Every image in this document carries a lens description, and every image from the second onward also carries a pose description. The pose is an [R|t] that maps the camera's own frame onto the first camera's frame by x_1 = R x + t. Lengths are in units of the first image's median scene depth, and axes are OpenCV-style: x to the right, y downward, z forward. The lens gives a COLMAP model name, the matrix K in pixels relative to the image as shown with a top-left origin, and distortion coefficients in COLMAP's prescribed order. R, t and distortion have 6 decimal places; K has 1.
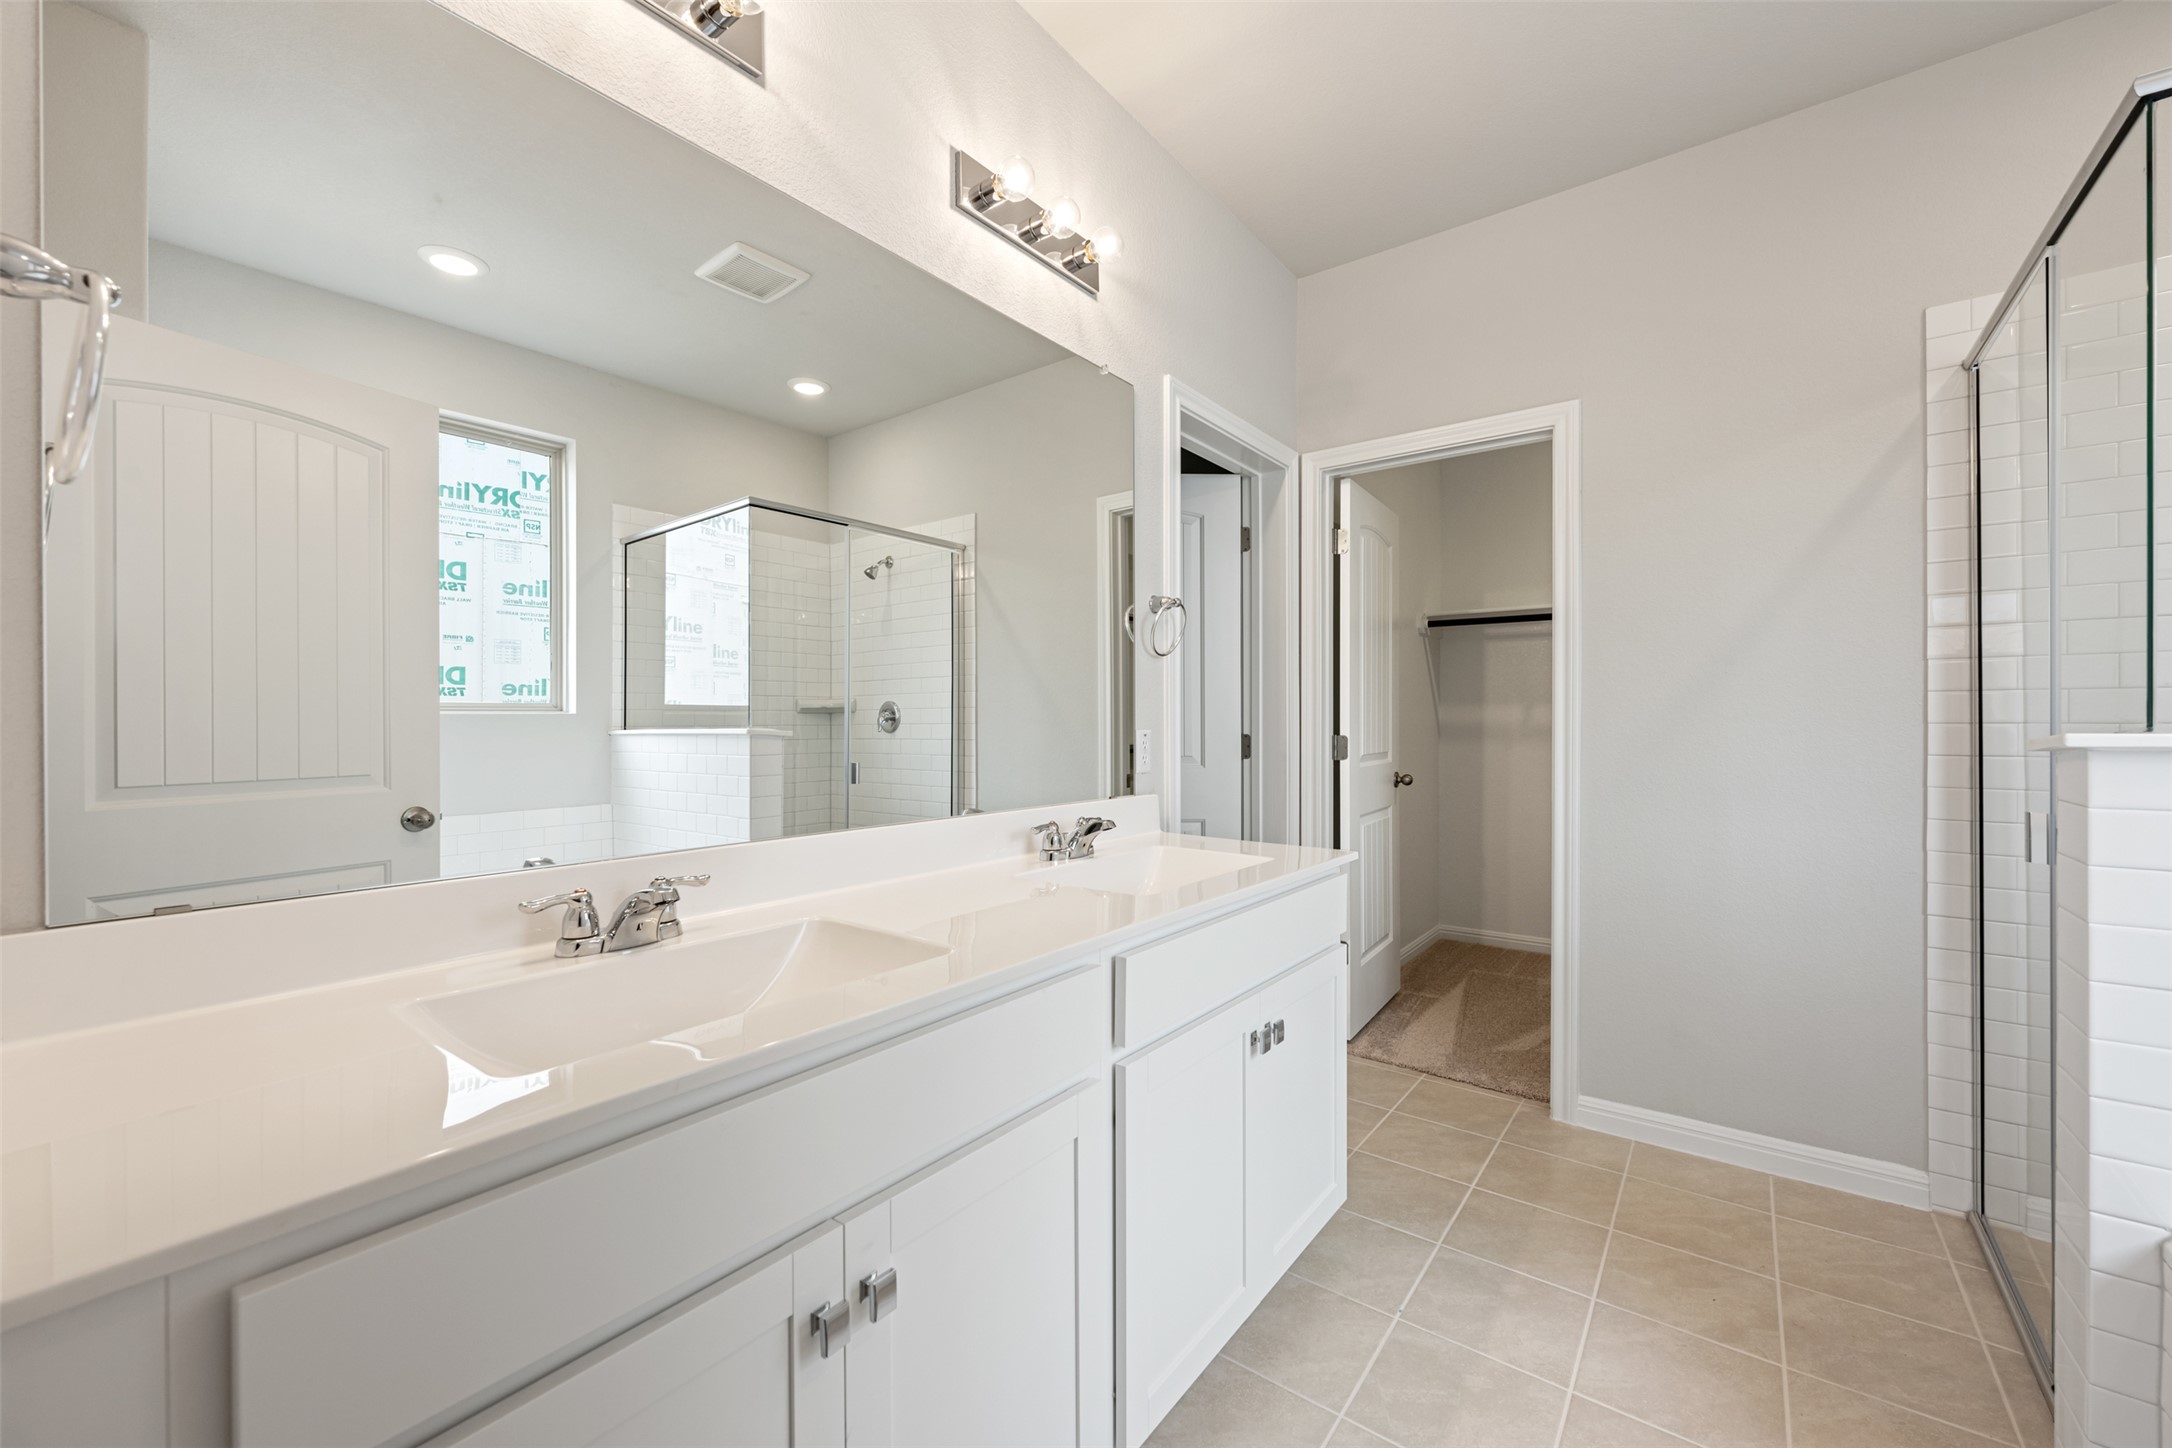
lens RADIAL K [[852.9, 0, 1084.0], [0, 852.9, 727.1], [0, 0, 1]] dist [-0.000905, -0.000183]
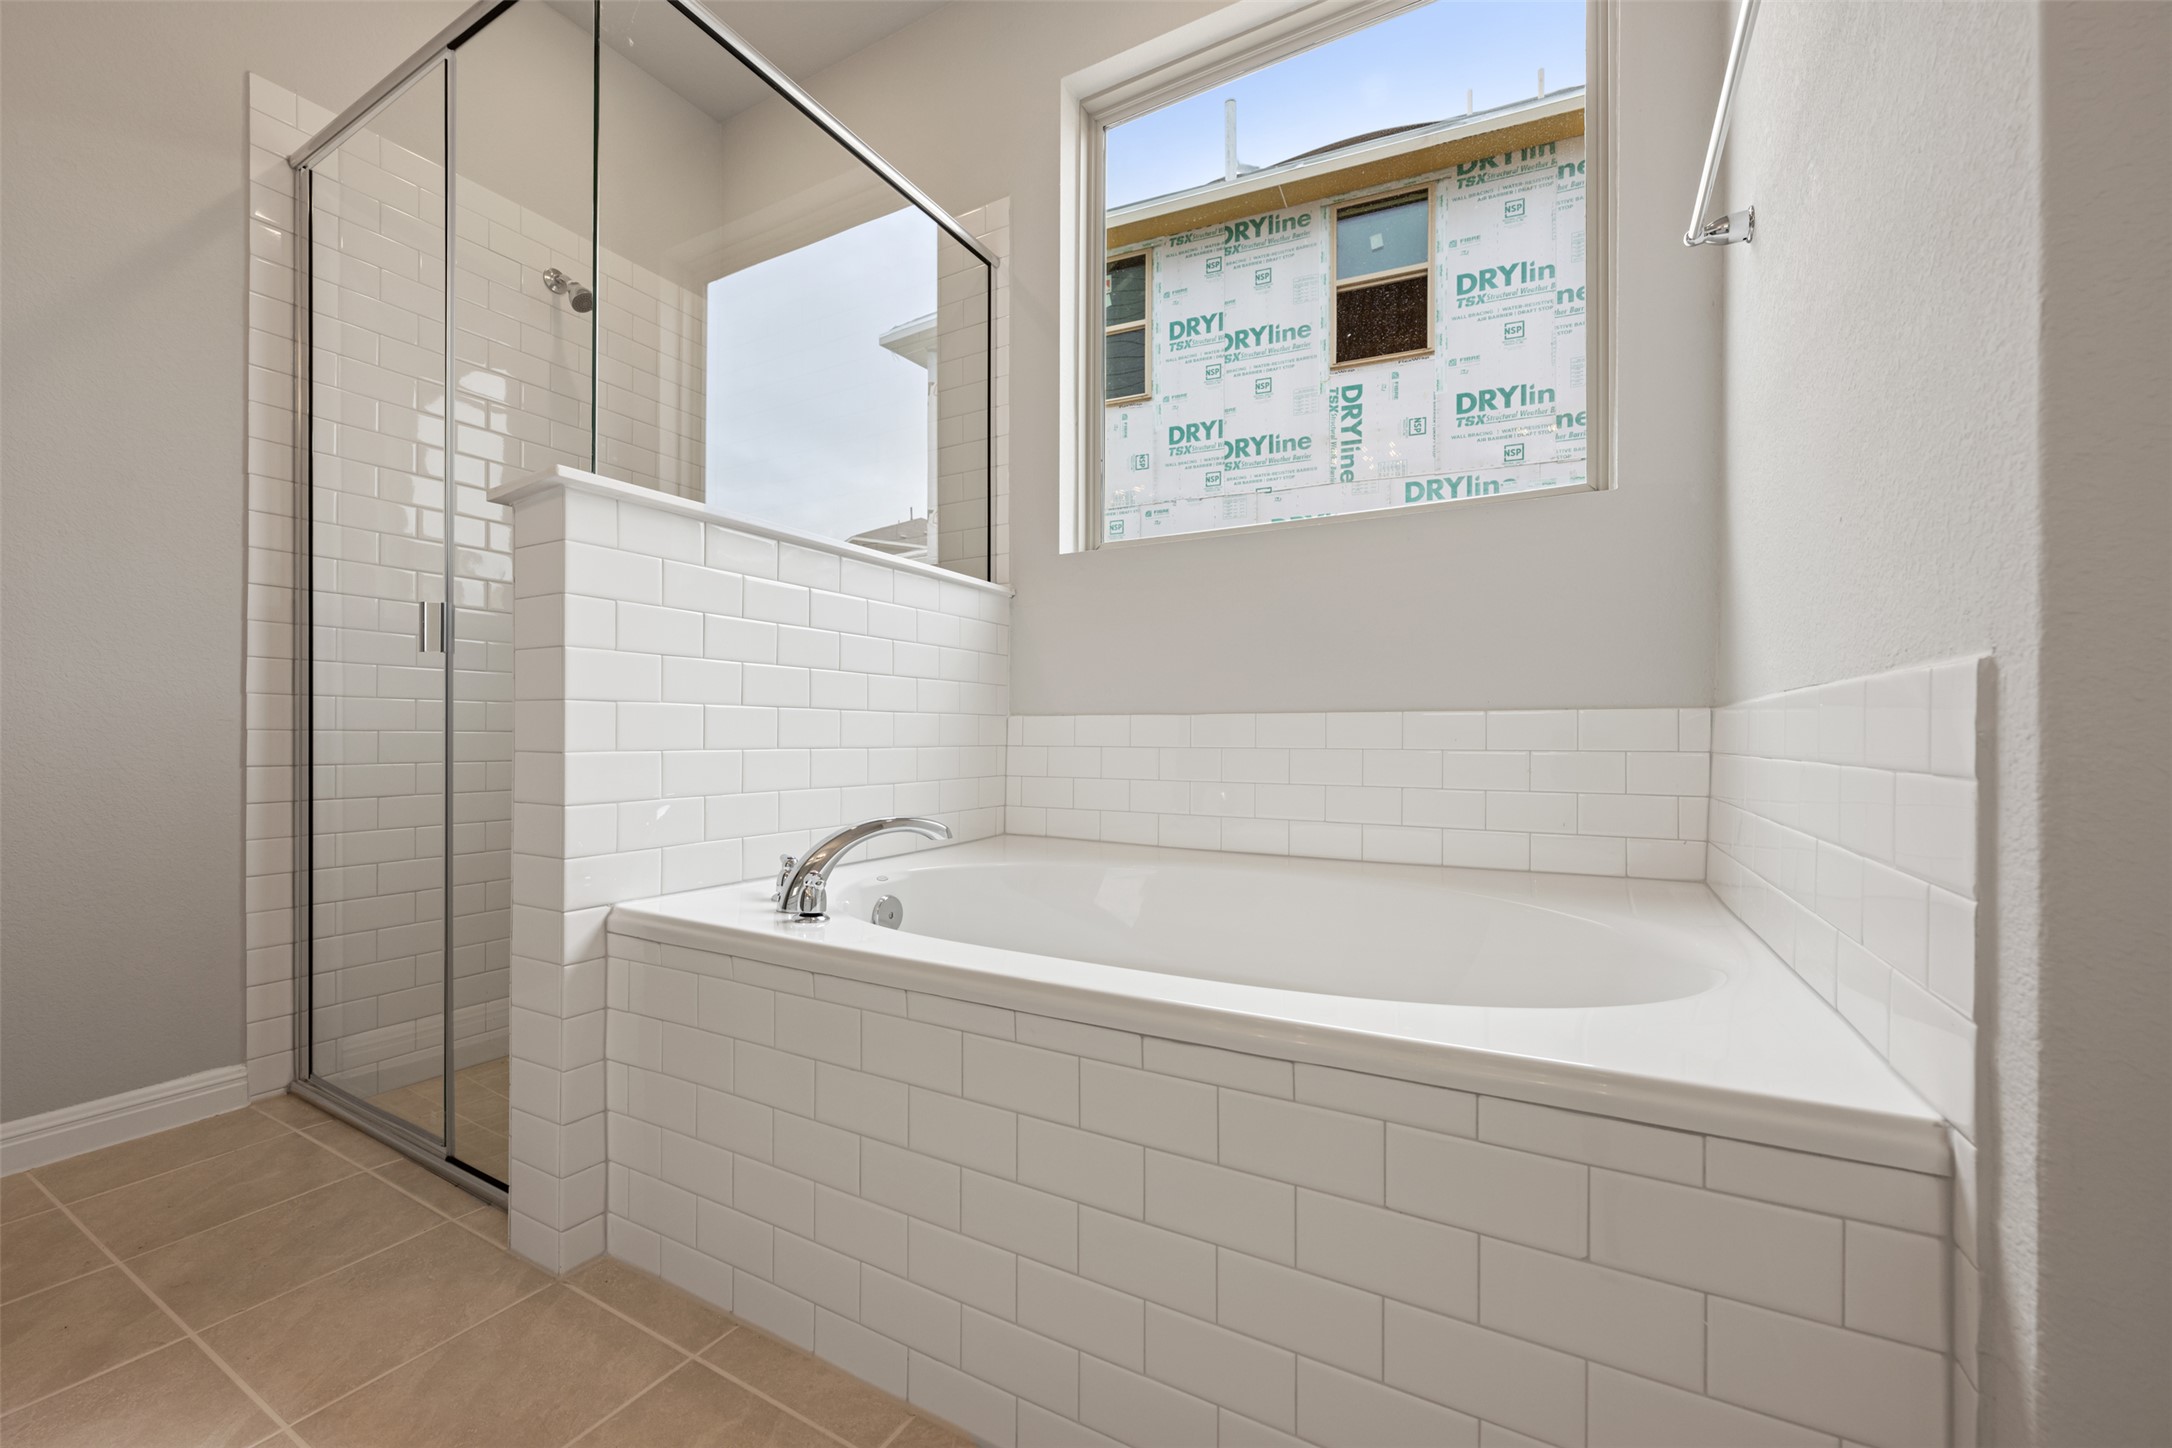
lens RADIAL K [[852.9, 0, 1081.4], [0, 852.9, 736.2], [0, 0, 1]] dist [-0.000905, -0.000183]
pose [[-0.138568, 0.002557, 0.990350, 0.008848], [-0.001197, 0.999996, -0.002750, 0.220947], [-0.990352, -0.001567, -0.138564, 0.318106]]
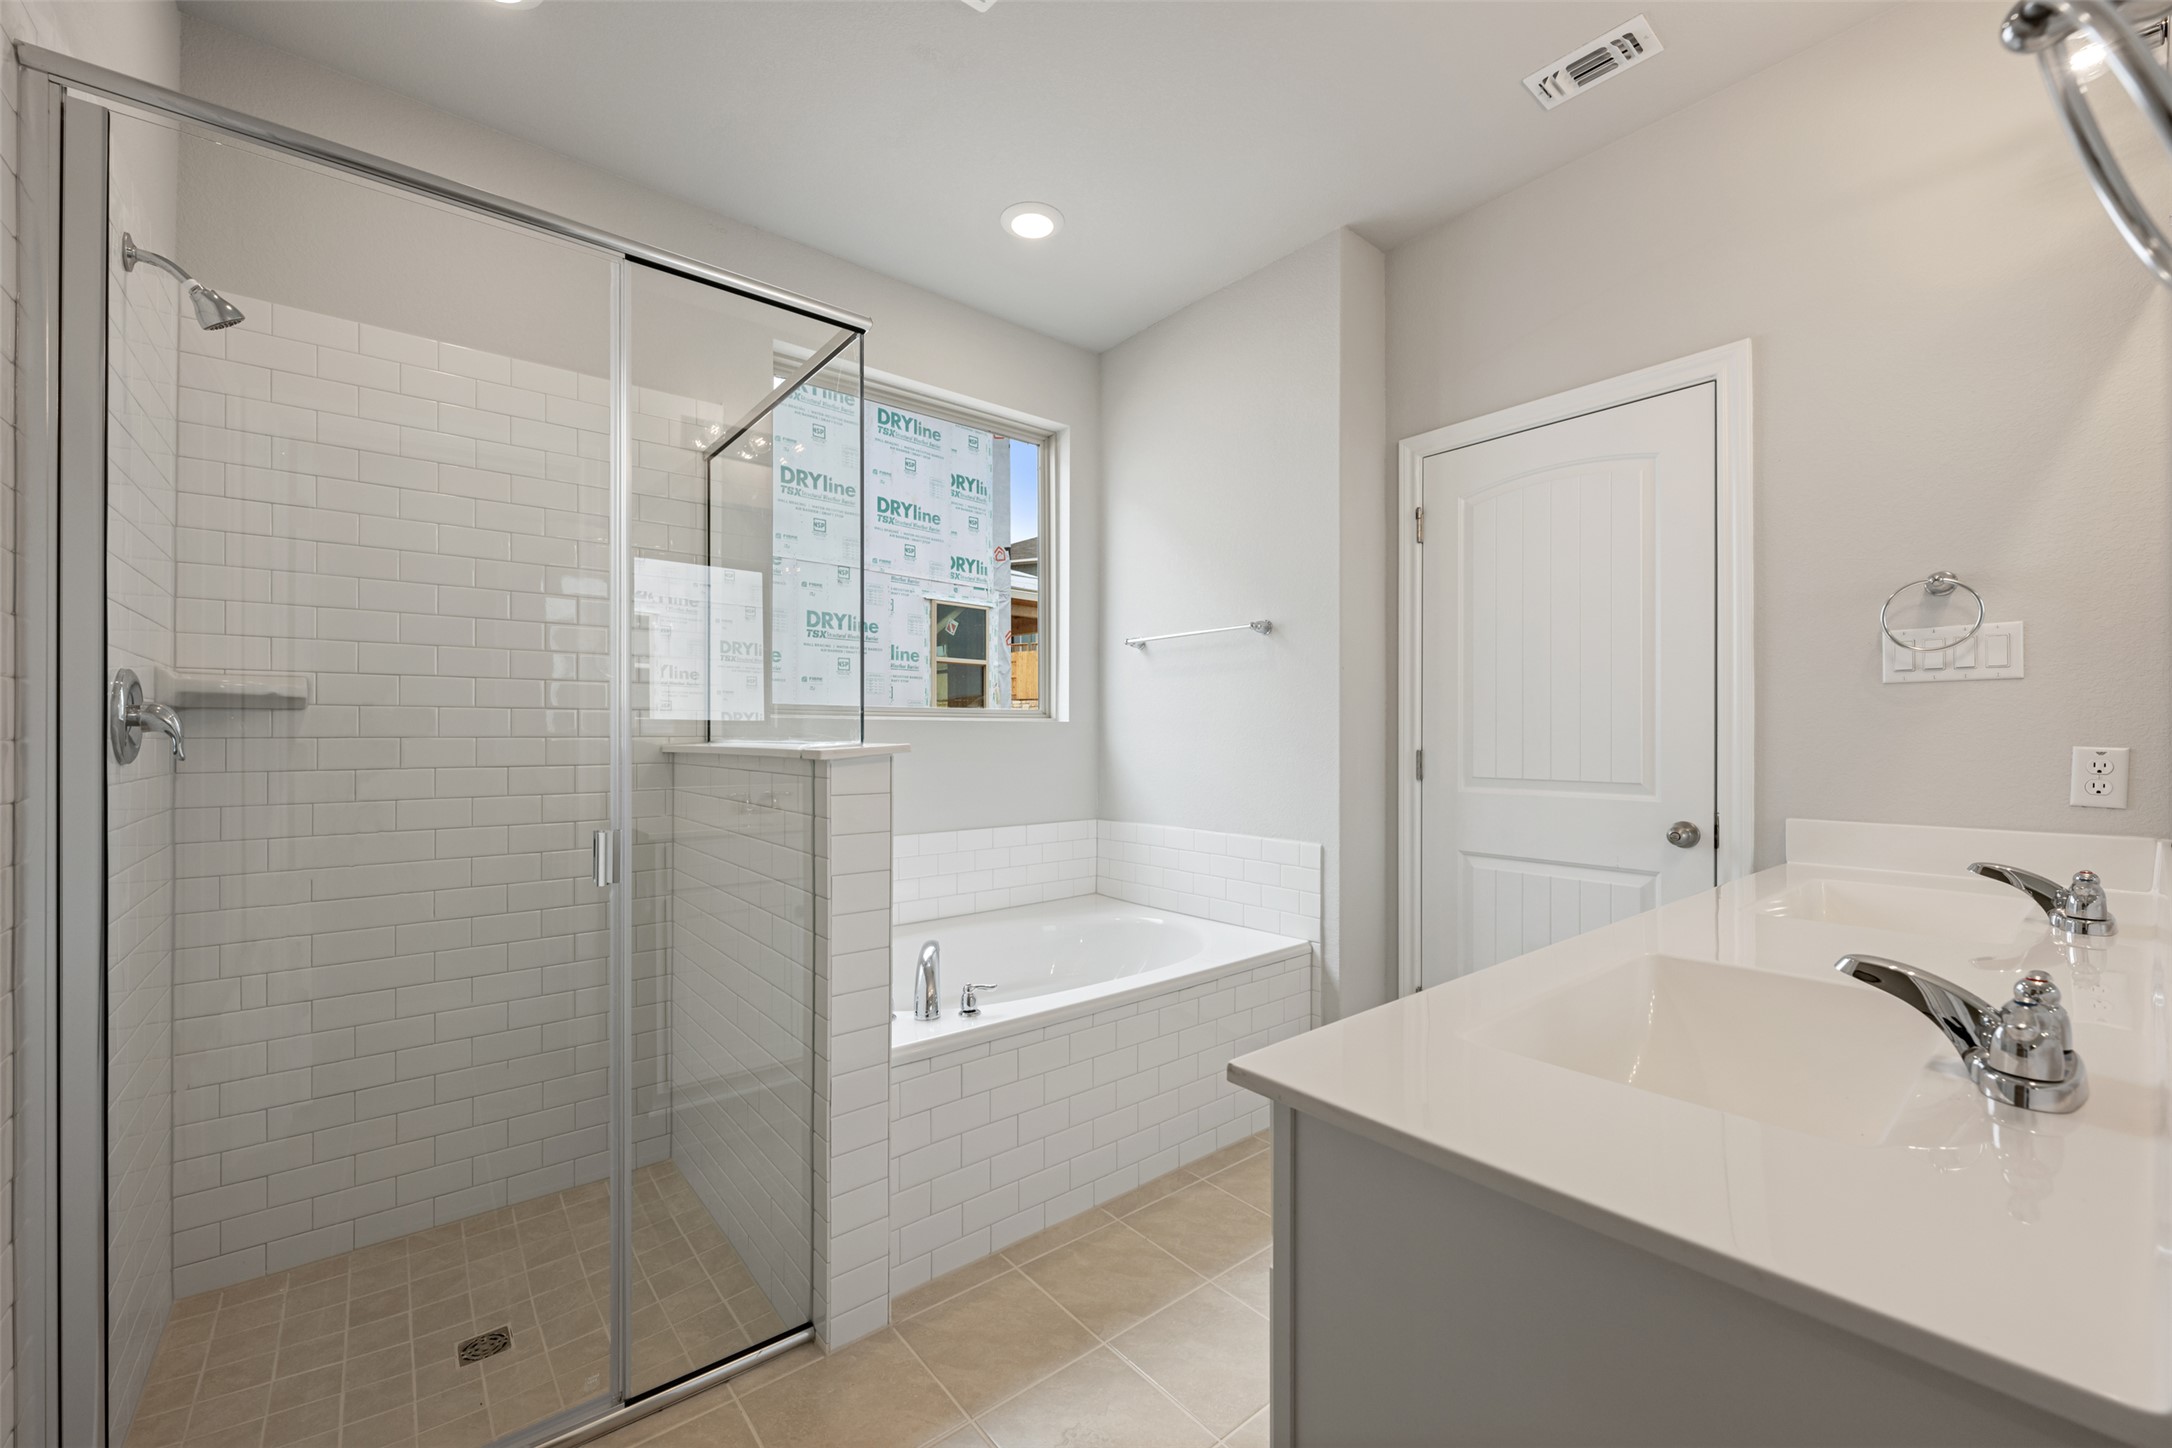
lens RADIAL K [[852.9, 0, 1088.5], [0, 852.9, 742.6], [0, 0, 1]] dist [-0.000905, -0.000183]
pose [[-0.977674, -0.002484, 0.210112, 0.350925], [-0.004700, 0.999938, -0.010045, 0.024052], [-0.210074, -0.010809, -0.977626, 1.539222]]
